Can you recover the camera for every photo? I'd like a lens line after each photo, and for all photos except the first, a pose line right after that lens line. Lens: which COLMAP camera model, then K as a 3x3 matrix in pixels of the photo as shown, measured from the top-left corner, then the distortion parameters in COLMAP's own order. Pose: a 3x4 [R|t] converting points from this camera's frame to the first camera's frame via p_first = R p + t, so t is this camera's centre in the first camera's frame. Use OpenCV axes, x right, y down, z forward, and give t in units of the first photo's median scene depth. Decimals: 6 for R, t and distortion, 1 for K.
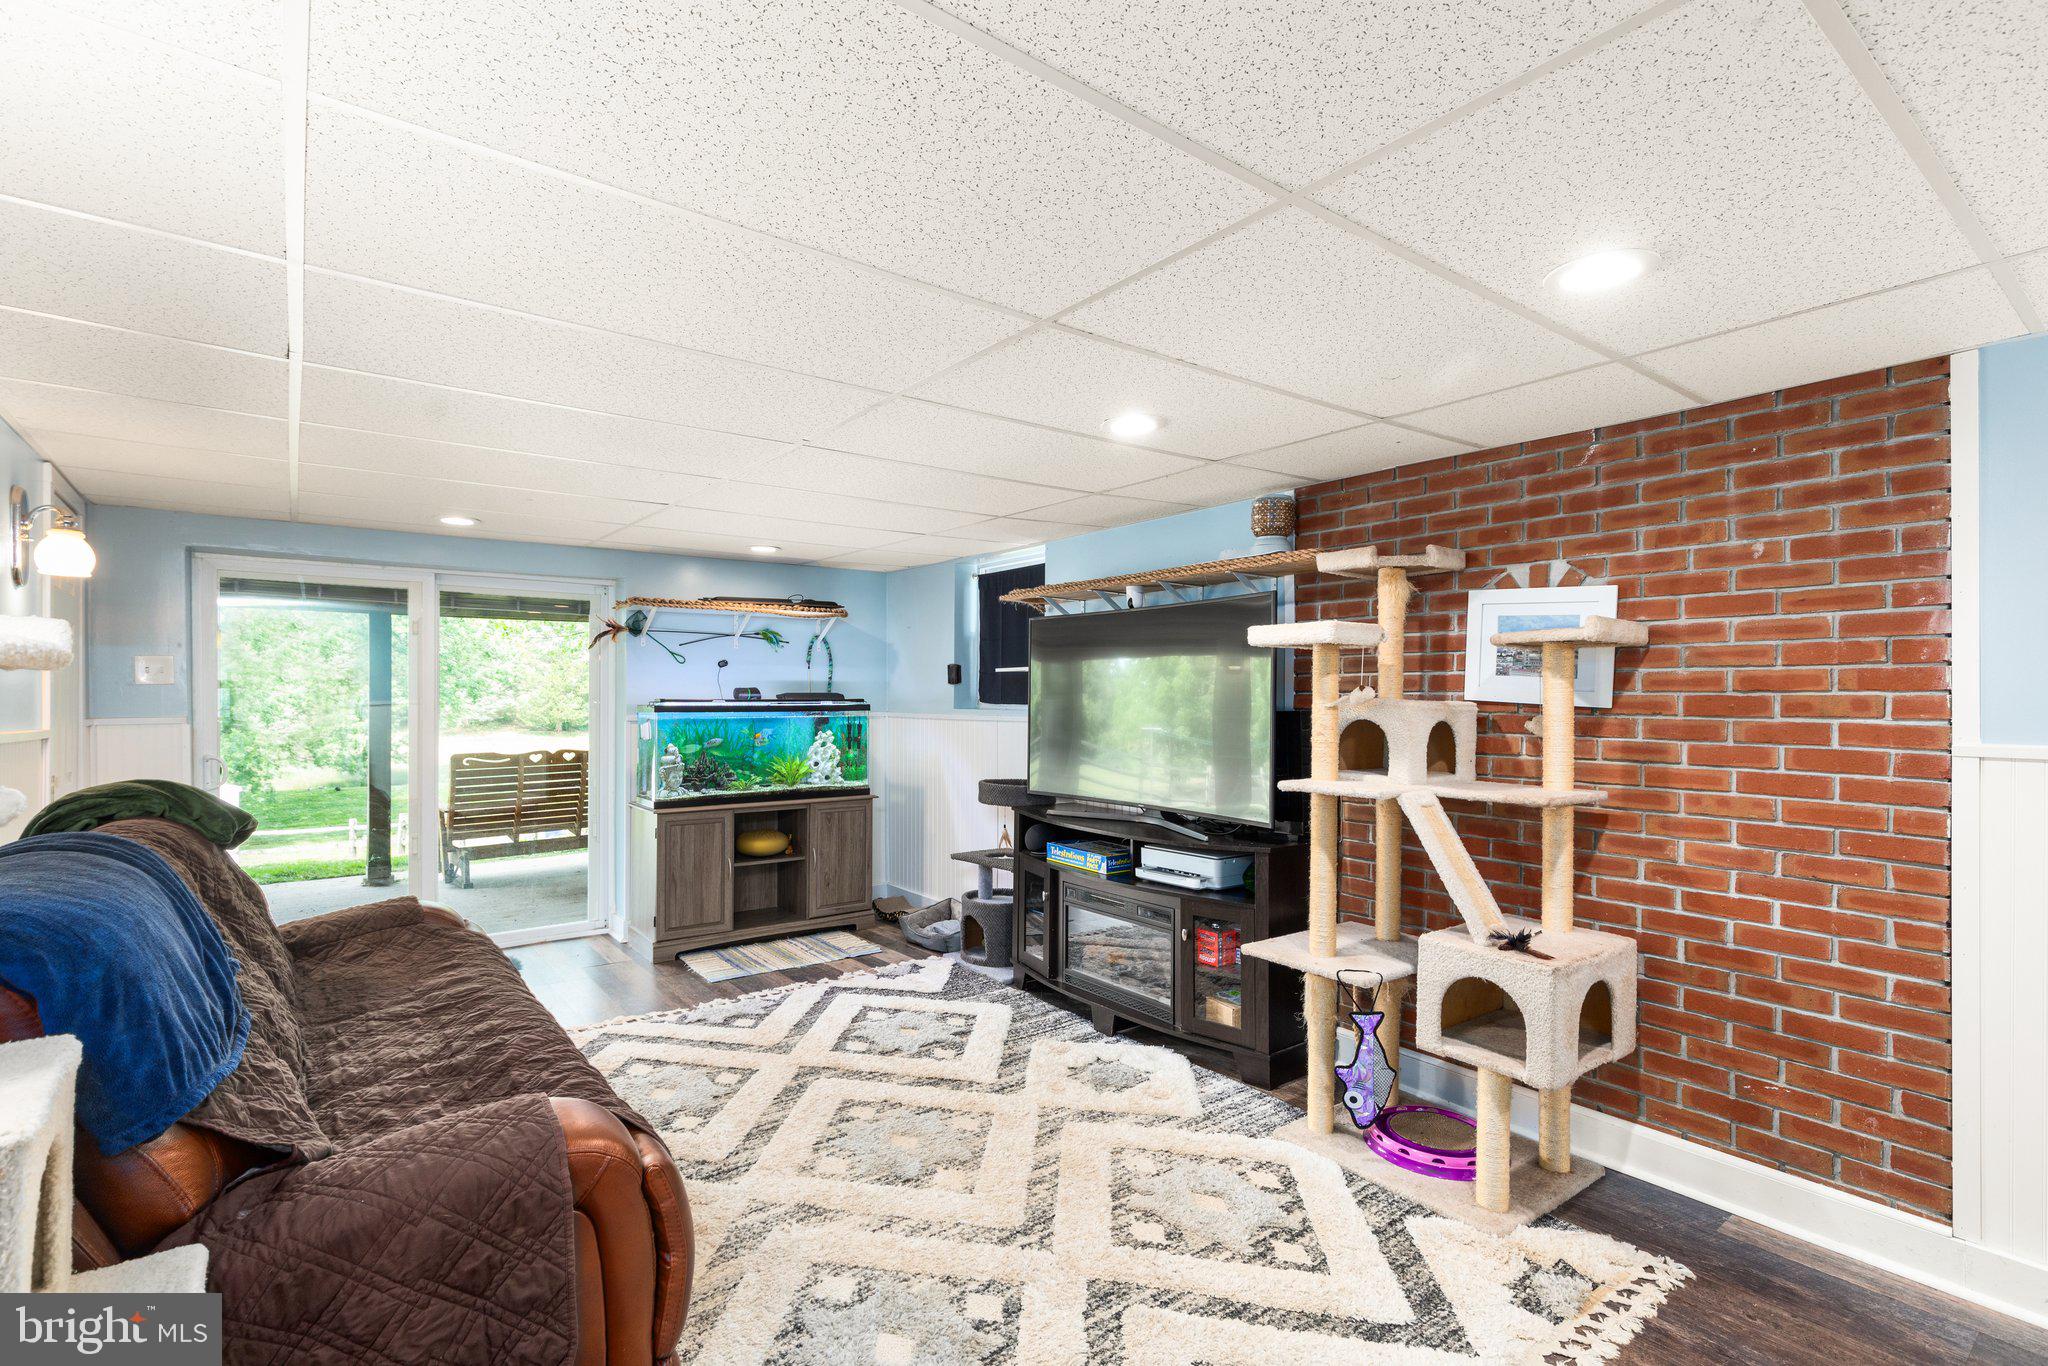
lens RADIAL K [[946.4, 0, 1009.4], [0, 946.4, 693.7], [0, 0, 1]] dist [0.006918, -0.001719]
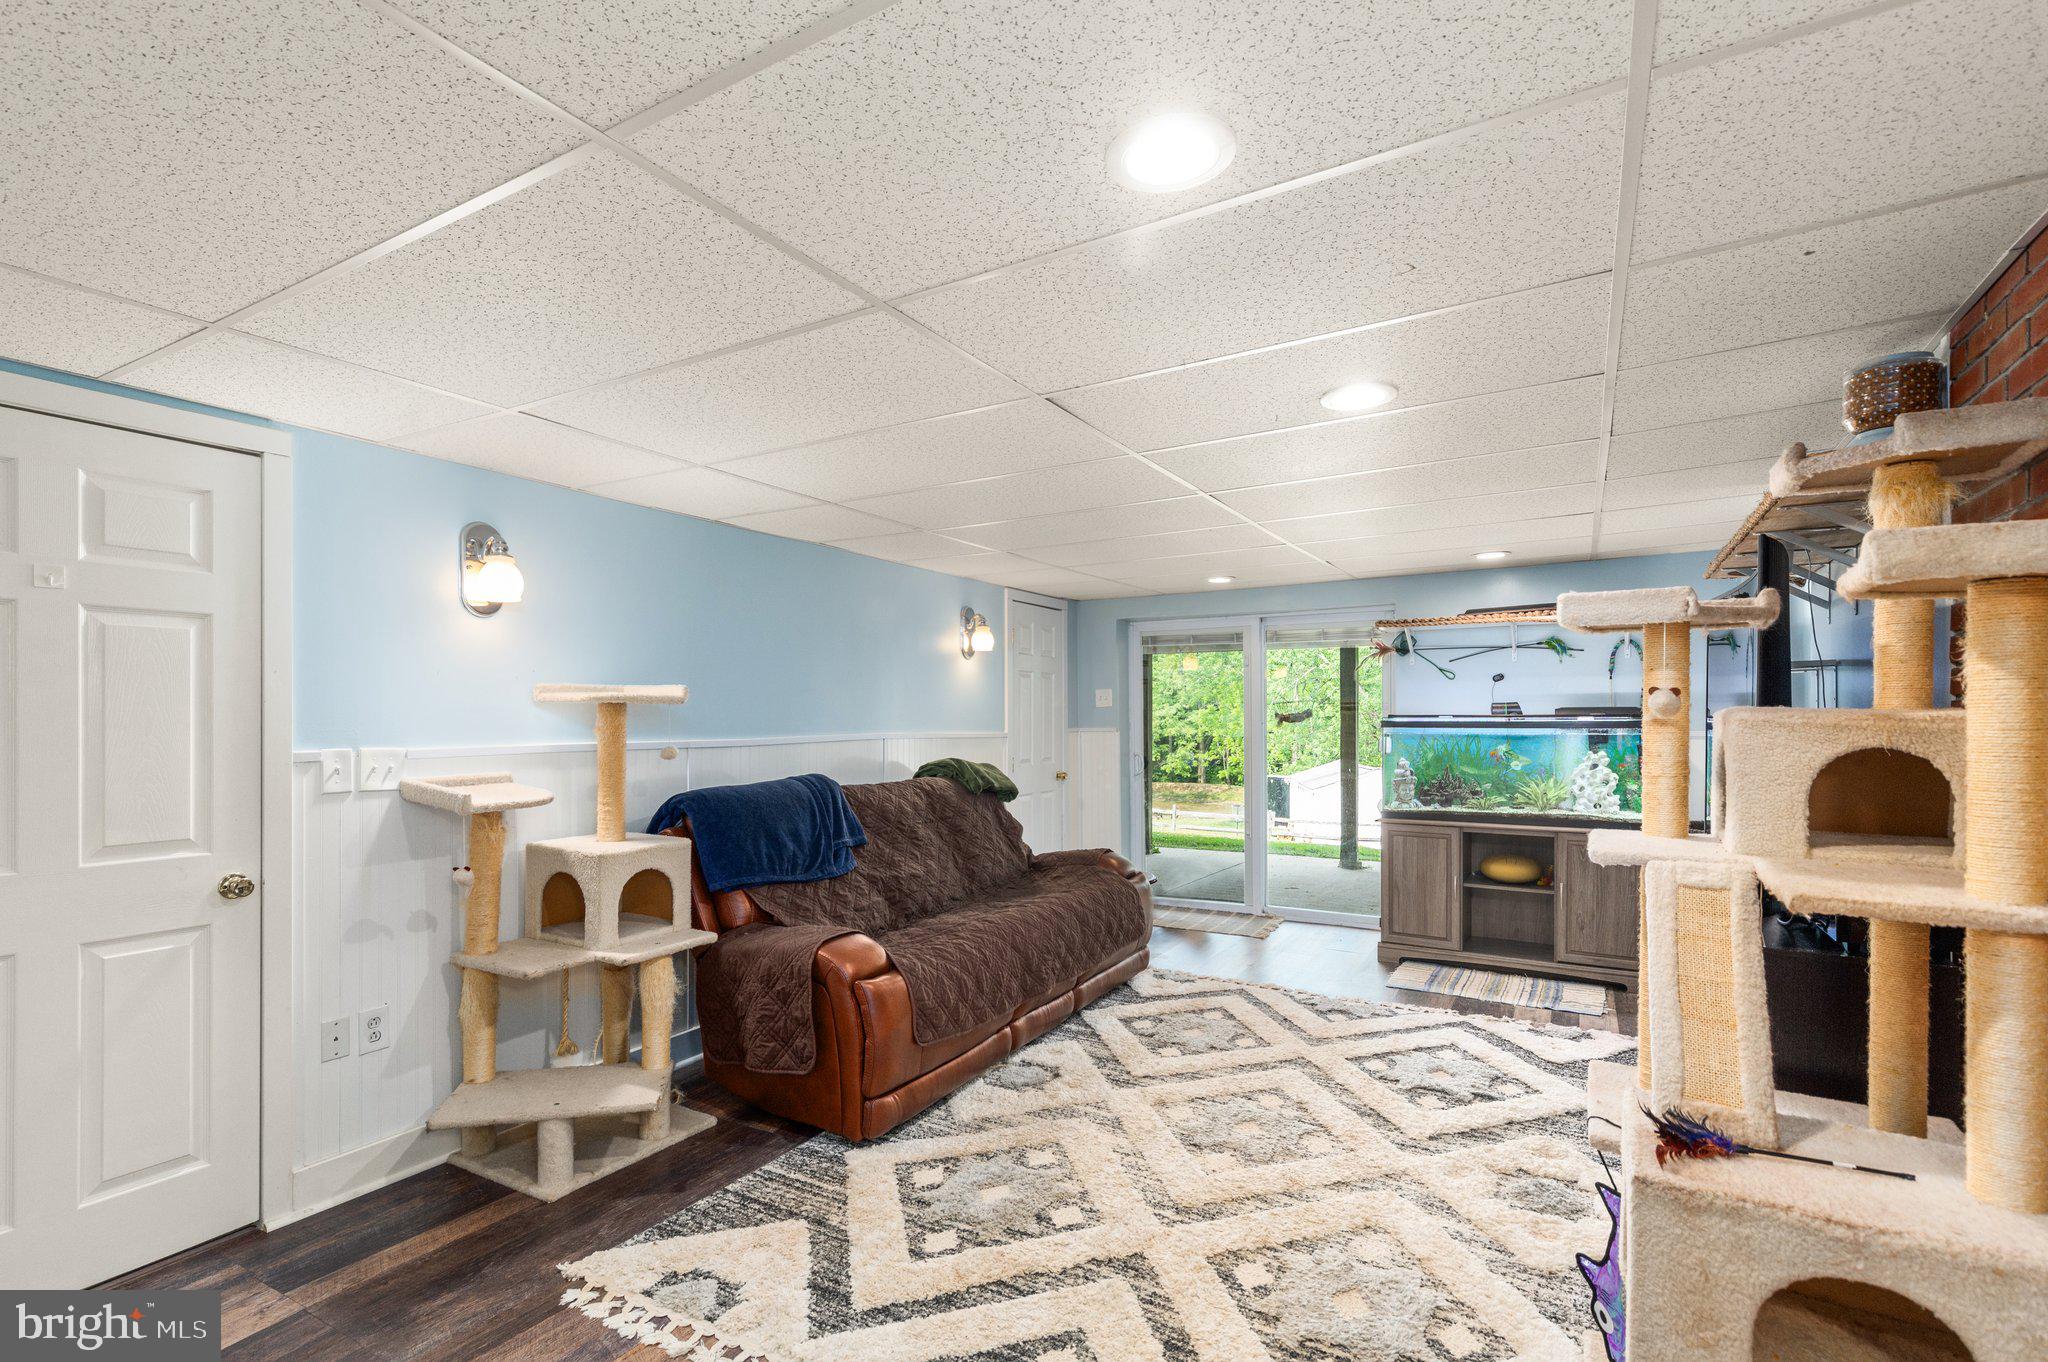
lens RADIAL K [[946.4, 0, 1009.9], [0, 946.4, 719.1], [0, 0, 1]] dist [0.006918, -0.001719]
pose [[0.374036, -0.000119, -0.927414, 0.553279], [0.007127, 0.999971, 0.002746, 0.005417], [0.927387, -0.007637, 0.374026, 0.252542]]
